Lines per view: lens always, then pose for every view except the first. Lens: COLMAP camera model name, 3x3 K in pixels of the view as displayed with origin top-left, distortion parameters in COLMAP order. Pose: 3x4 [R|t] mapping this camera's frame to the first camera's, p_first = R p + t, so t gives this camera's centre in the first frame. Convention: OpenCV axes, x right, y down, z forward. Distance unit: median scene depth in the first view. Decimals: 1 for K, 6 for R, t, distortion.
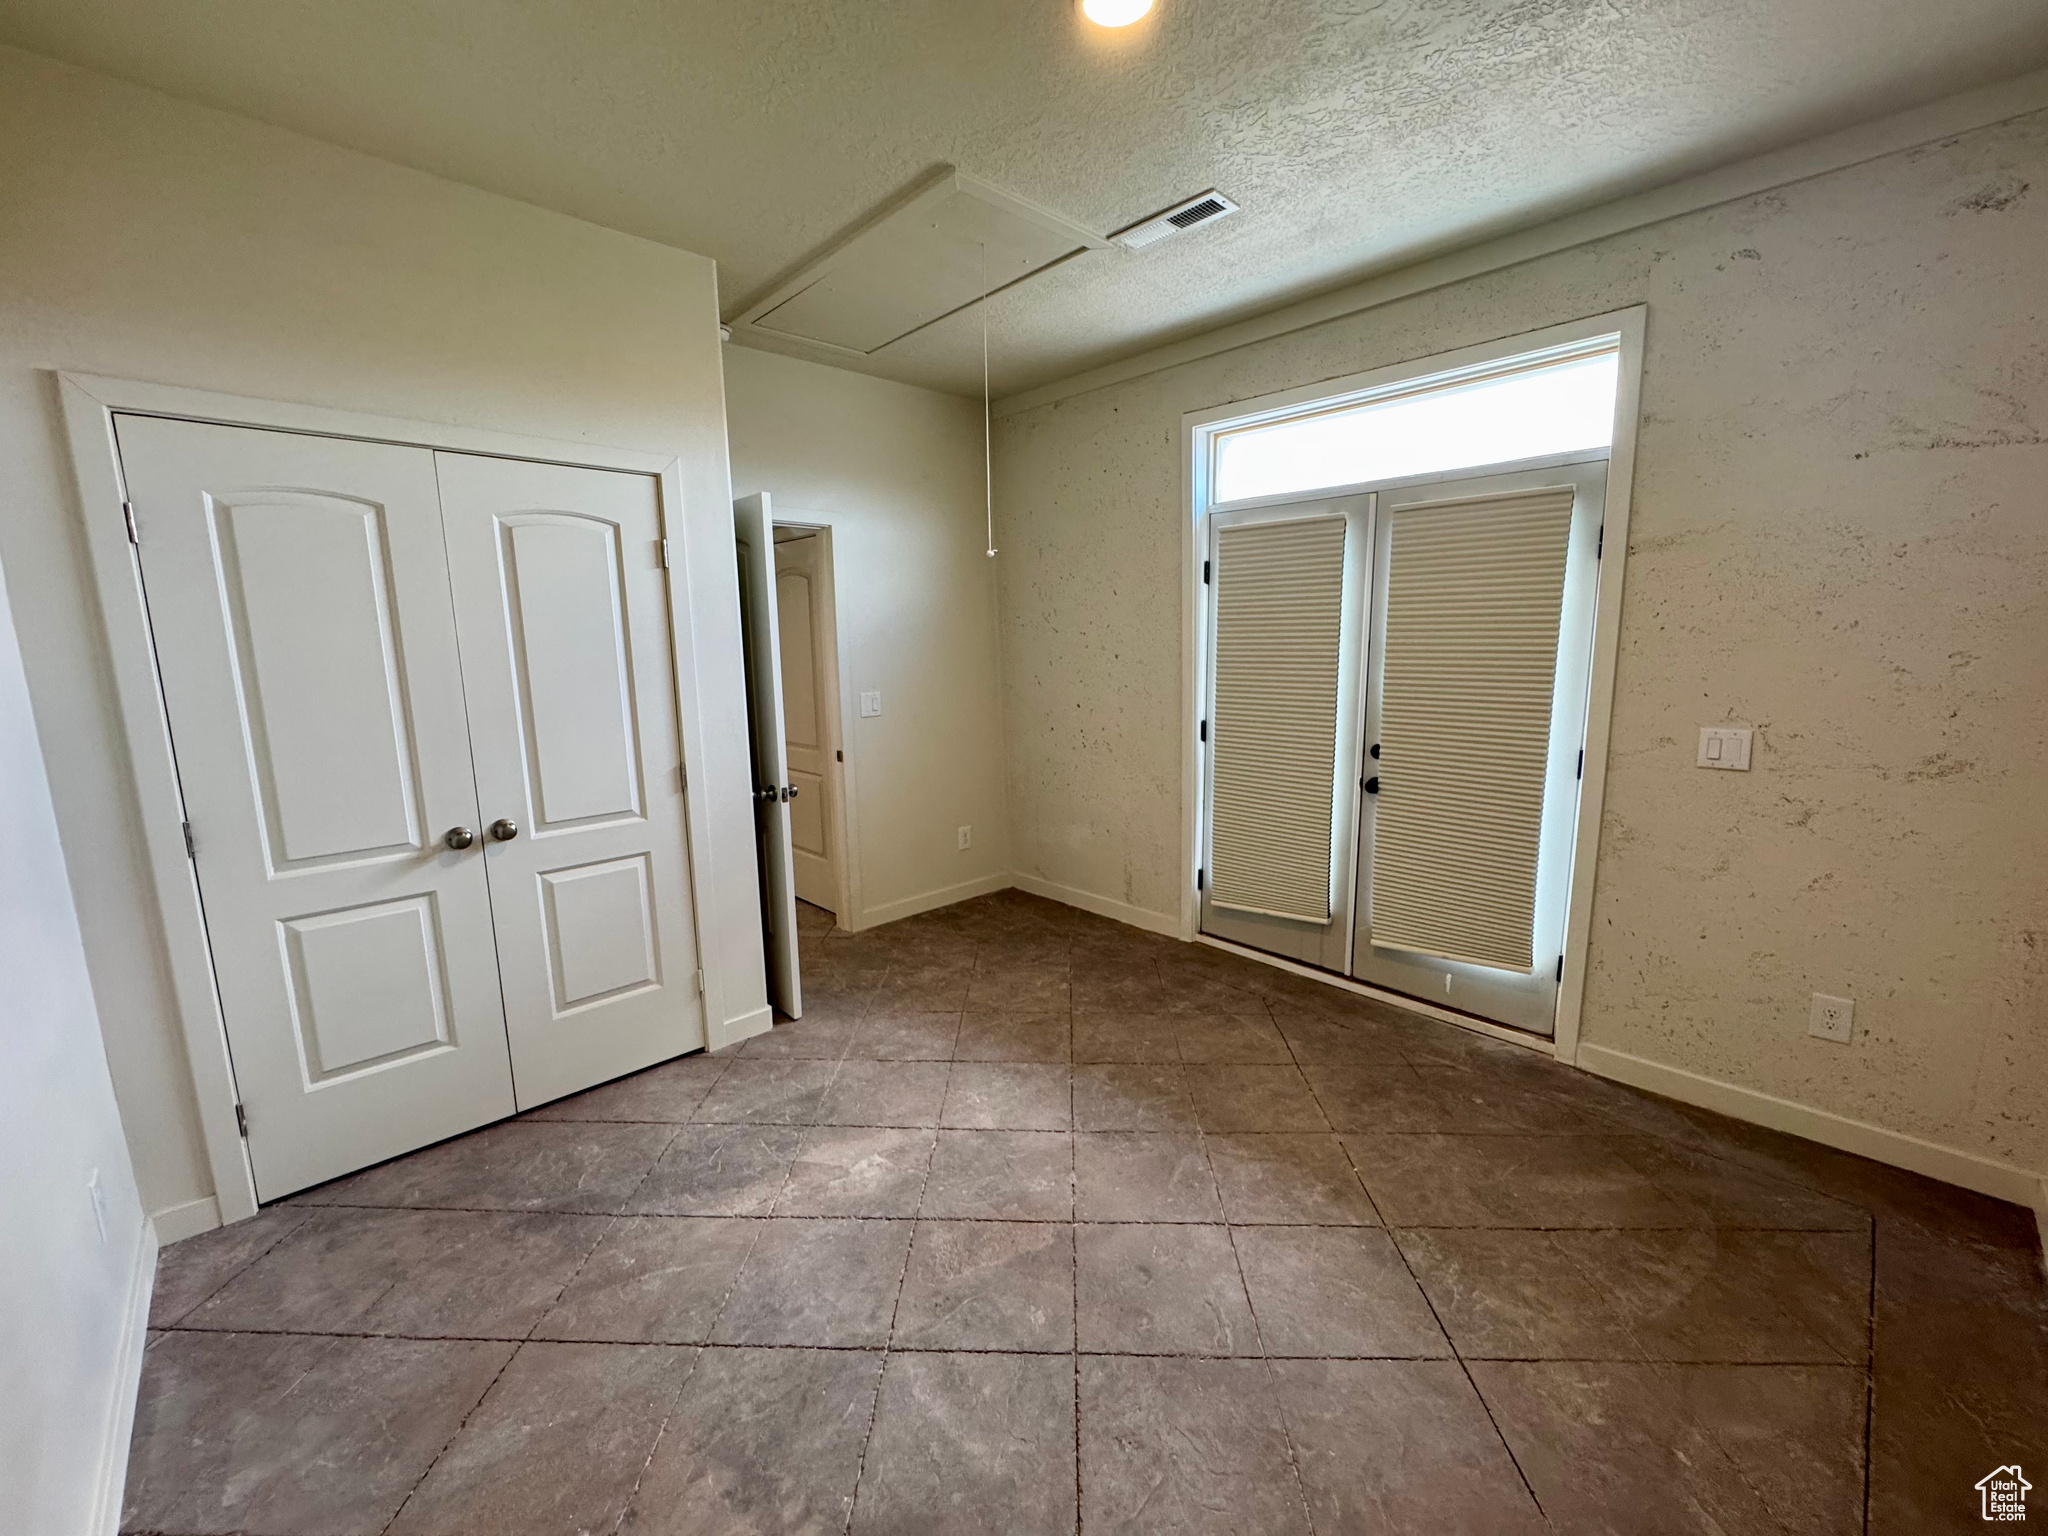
lens RADIAL K [[816.7, 0, 1025.3], [0, 816.7, 767.7], [0, 0, 1]] dist [-0.002205, -0.000115]
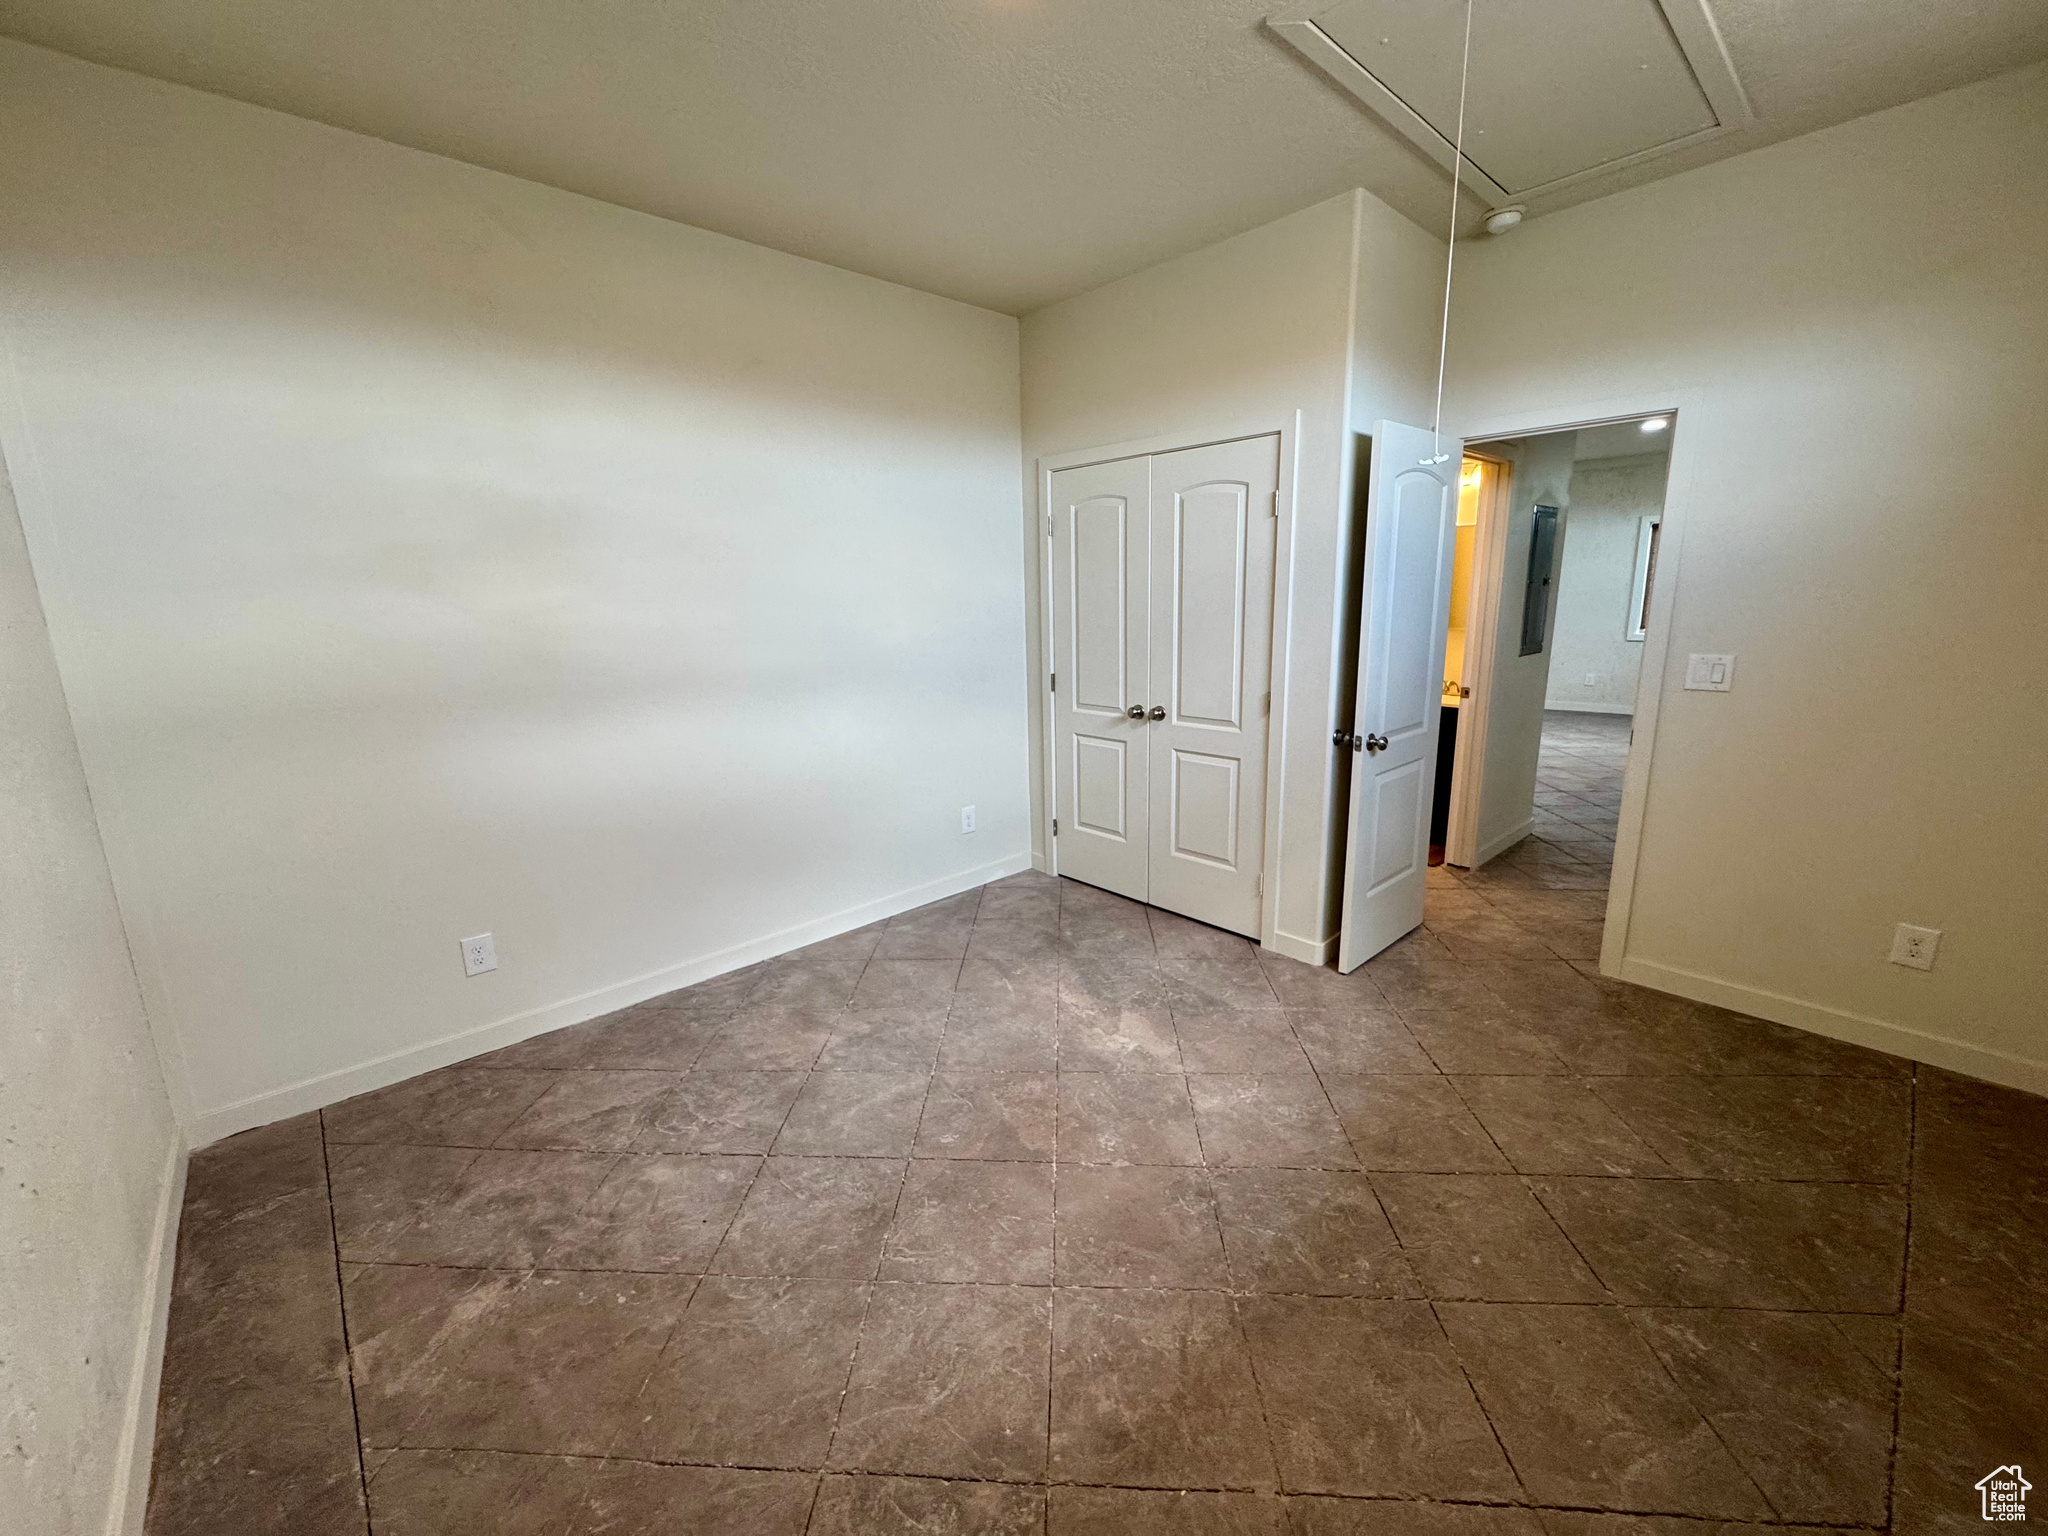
lens RADIAL K [[816.7, 0, 1025.3], [0, 816.7, 767.7], [0, 0, 1]] dist [-0.002205, -0.000115]
pose [[-0.018414, 0.226011, -0.973951, 0.783883], [-0.138283, 0.964178, 0.226358, -0.122825], [0.990222, 0.138849, 0.013499, 0.727867]]
